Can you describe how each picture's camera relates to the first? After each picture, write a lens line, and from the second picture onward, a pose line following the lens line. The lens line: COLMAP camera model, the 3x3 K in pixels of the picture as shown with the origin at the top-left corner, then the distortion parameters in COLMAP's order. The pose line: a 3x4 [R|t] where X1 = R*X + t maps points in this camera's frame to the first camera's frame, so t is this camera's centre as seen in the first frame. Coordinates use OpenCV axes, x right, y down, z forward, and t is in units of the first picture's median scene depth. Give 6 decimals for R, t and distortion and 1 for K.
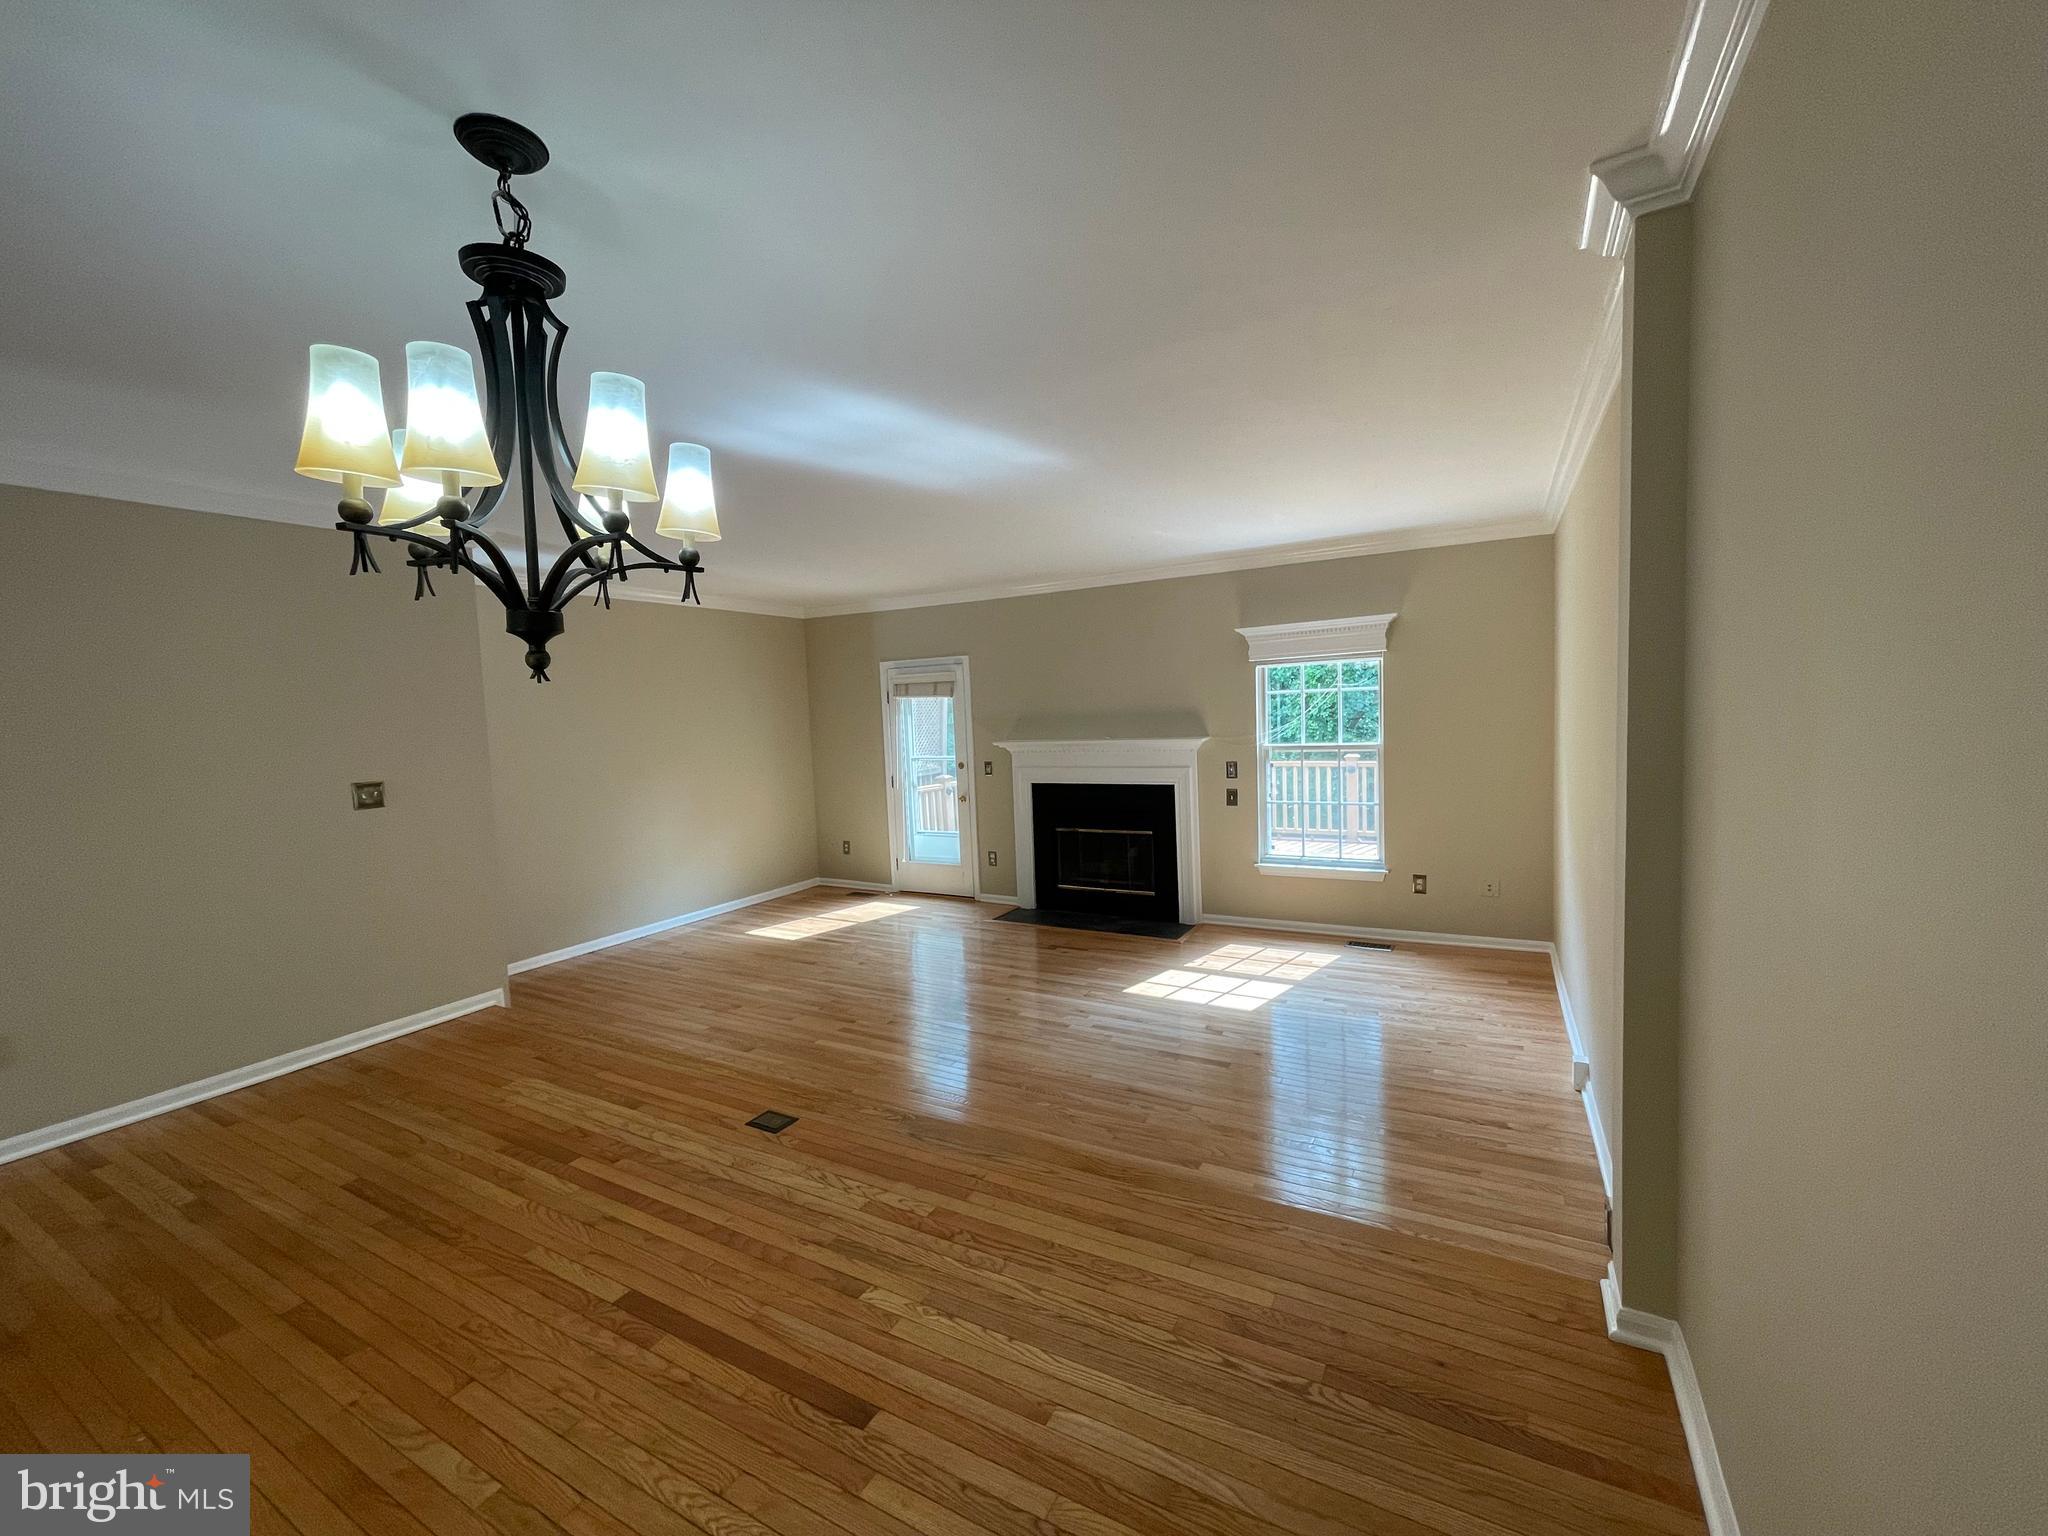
lens RADIAL K [[827.7, 0, 1024.0], [0, 827.7, 768.0], [0, 0, 1]] dist [-0.000511, -0.000280]
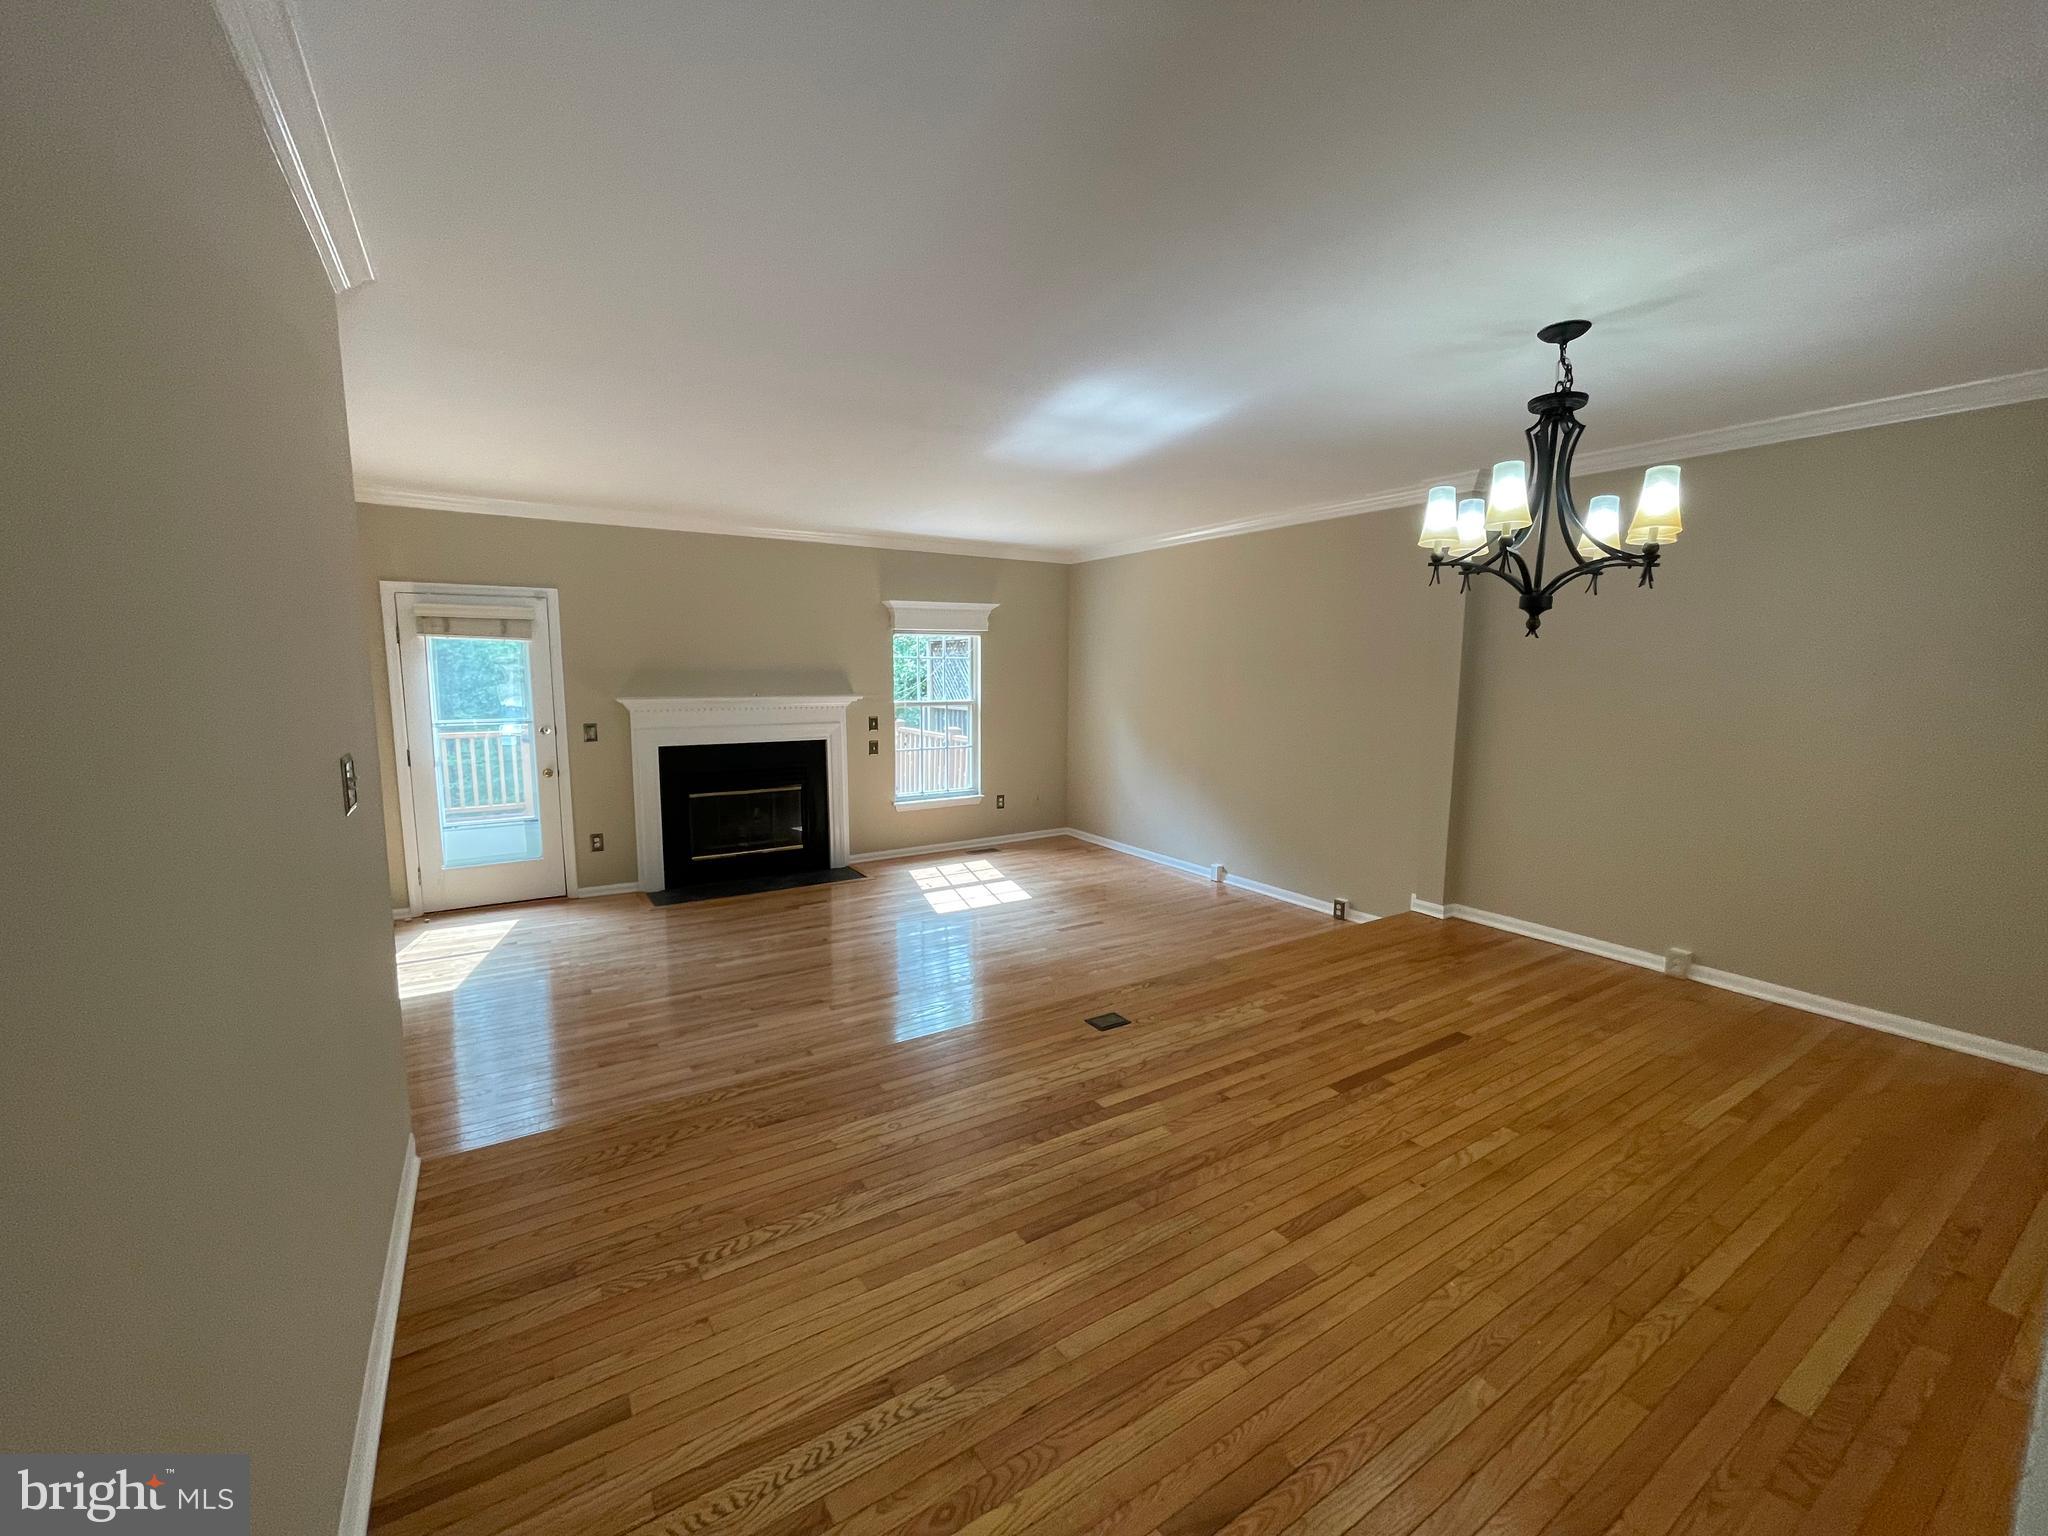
lens RADIAL K [[827.7, 0, 1024.0], [0, 827.7, 768.0], [0, 0, 1]] dist [-0.000511, -0.000280]
pose [[0.471391, -0.066202, 0.879436, -0.645195], [0.037673, 0.997780, 0.054917, 0.007981], [-0.881119, 0.007243, 0.472839, 0.276391]]
